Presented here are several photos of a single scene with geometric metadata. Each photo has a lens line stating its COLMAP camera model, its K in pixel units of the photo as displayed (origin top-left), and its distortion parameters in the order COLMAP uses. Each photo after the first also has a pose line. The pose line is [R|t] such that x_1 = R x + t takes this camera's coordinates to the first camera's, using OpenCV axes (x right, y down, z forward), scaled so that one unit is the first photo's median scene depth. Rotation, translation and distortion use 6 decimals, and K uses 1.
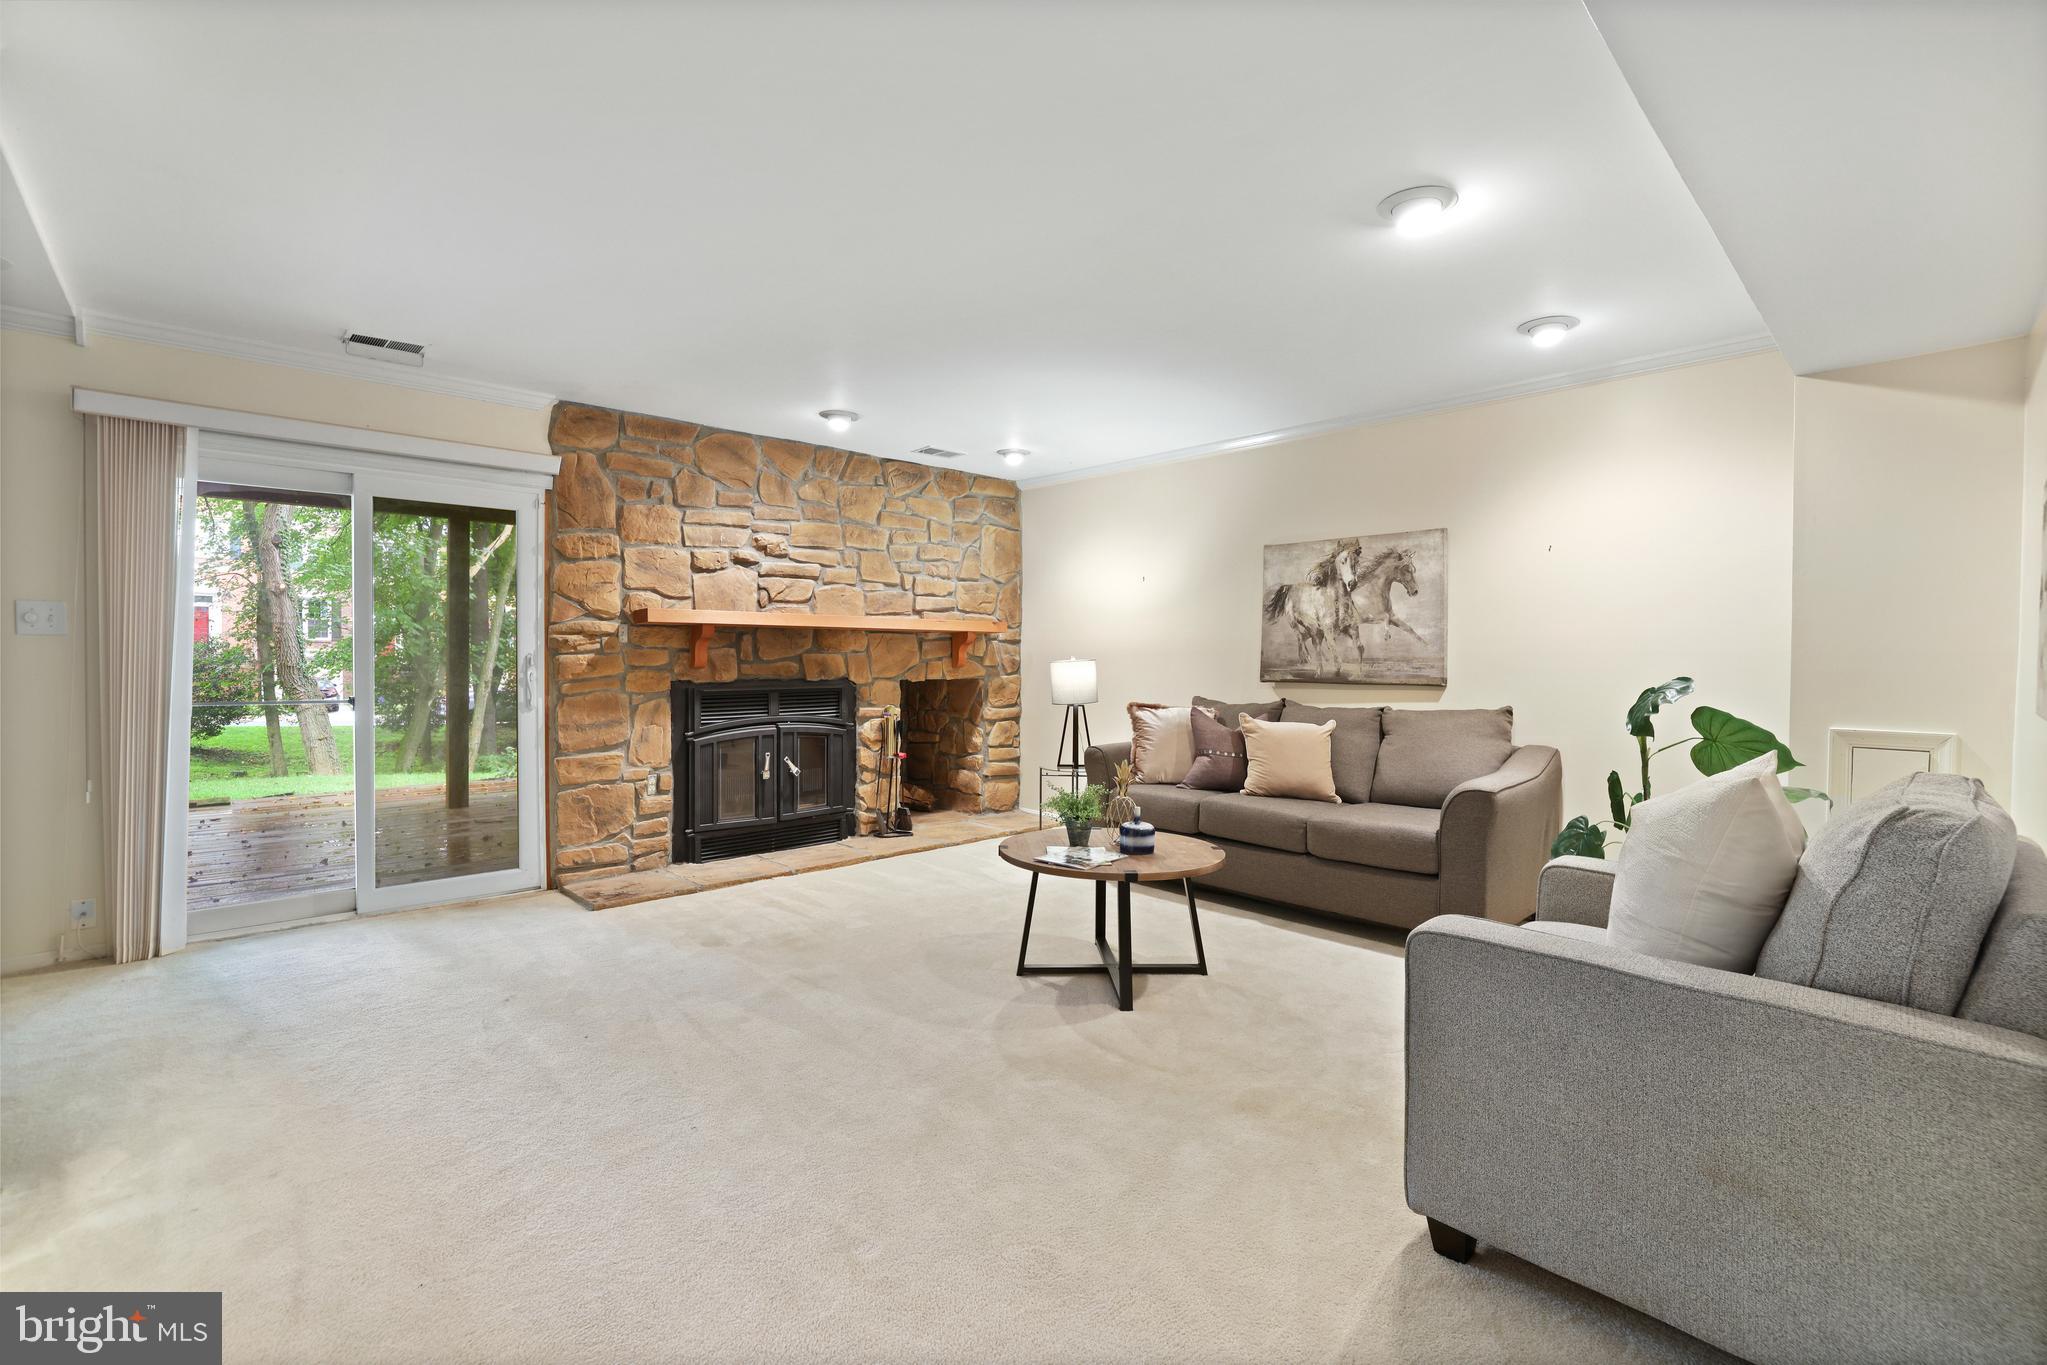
lens RADIAL K [[882.5, 0, 1034.7], [0, 882.5, 663.2], [0, 0, 1]] dist [-0.027013, 0.001987]
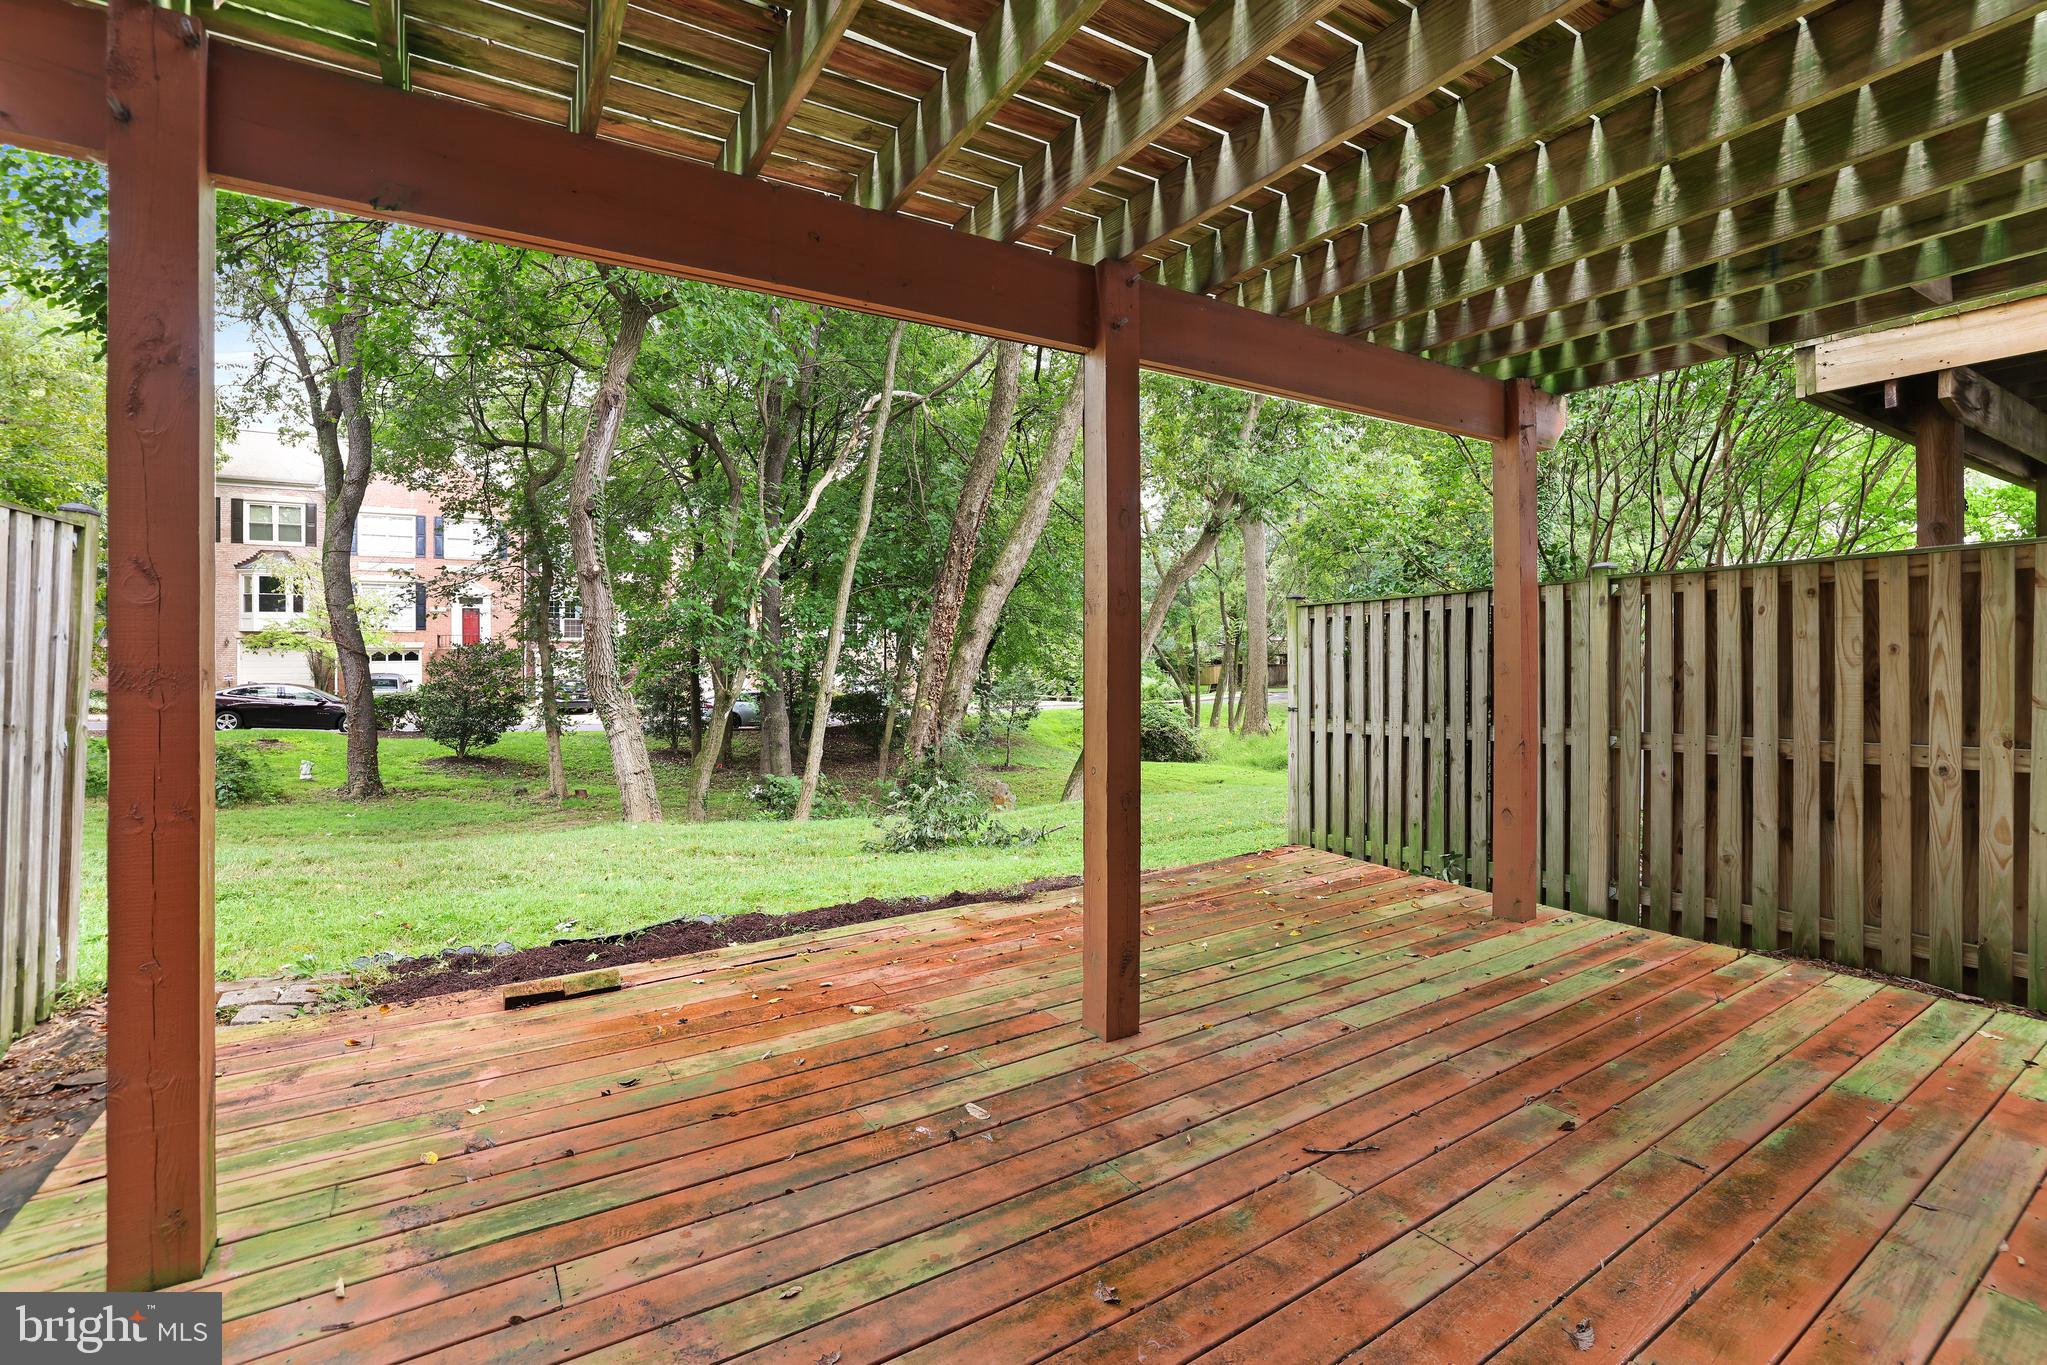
lens RADIAL K [[868.0, 0, 994.9], [0, 868.0, 645.8], [0, 0, 1]] dist [0.000733, 0.000347]
pose [[0.976068, -0.009877, -0.217241, -0.246395], [0.007439, 0.999900, -0.012039, -0.006950], [0.217338, 0.010135, 0.976044, 0.228405]]
